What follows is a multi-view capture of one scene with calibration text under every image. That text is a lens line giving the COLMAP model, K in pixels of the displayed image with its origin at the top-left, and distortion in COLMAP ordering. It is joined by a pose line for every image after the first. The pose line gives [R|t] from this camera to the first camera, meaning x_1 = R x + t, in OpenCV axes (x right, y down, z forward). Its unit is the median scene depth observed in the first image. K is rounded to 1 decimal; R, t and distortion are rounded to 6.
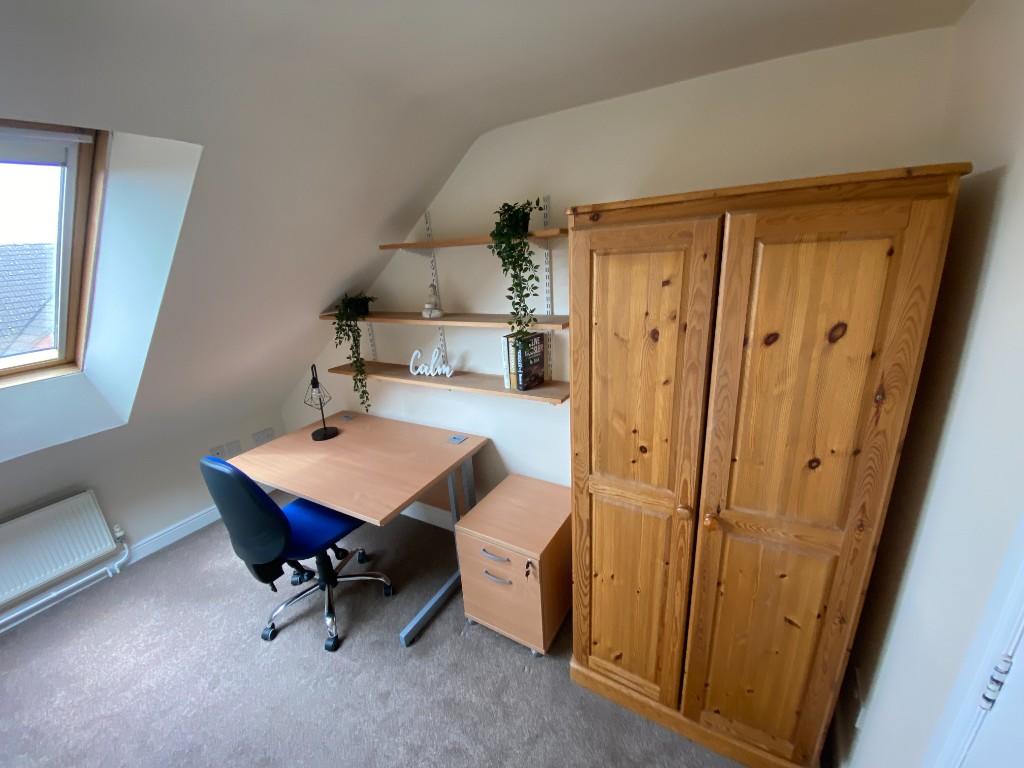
lens RADIAL K [[413.9, 0, 512.0], [0, 413.9, 384.0], [0, 0, 1]] dist [-0.016448, -0.000233]
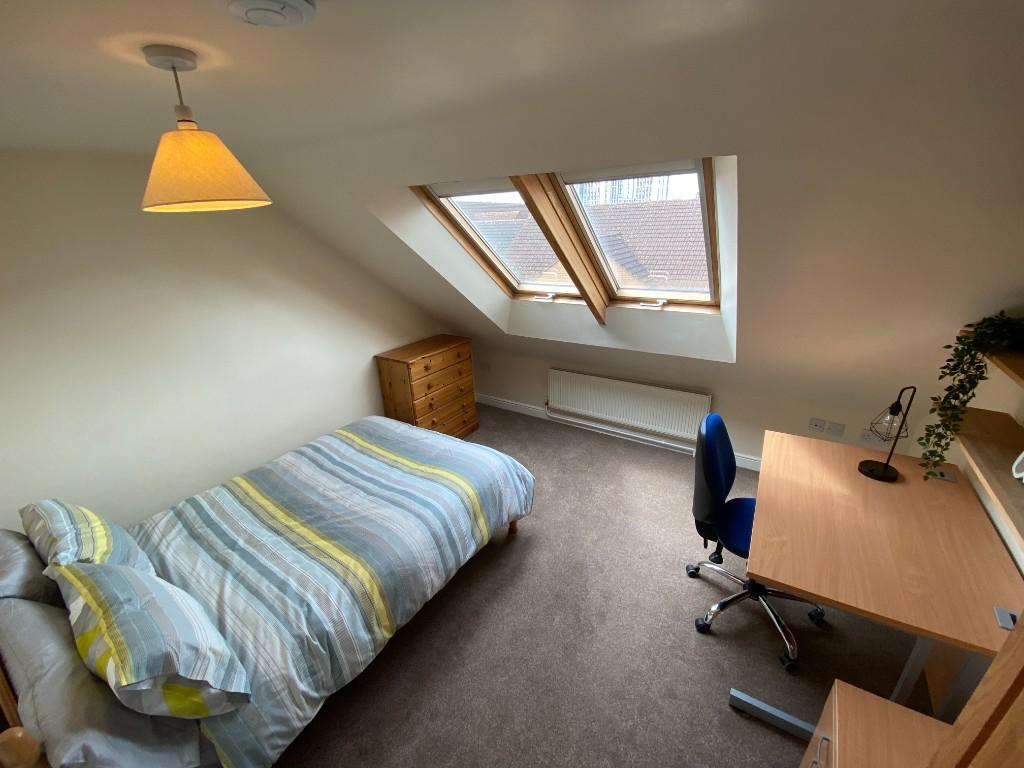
lens RADIAL K [[416.4, 0, 510.3], [0, 416.4, 377.6], [0, 0, 1]] dist [-0.047674, -0.000043]
pose [[-0.089798, 0.398531, -0.912748, 0.276480], [-0.258645, 0.875677, 0.407791, -0.196692], [0.961790, 0.272696, 0.024444, 0.325301]]
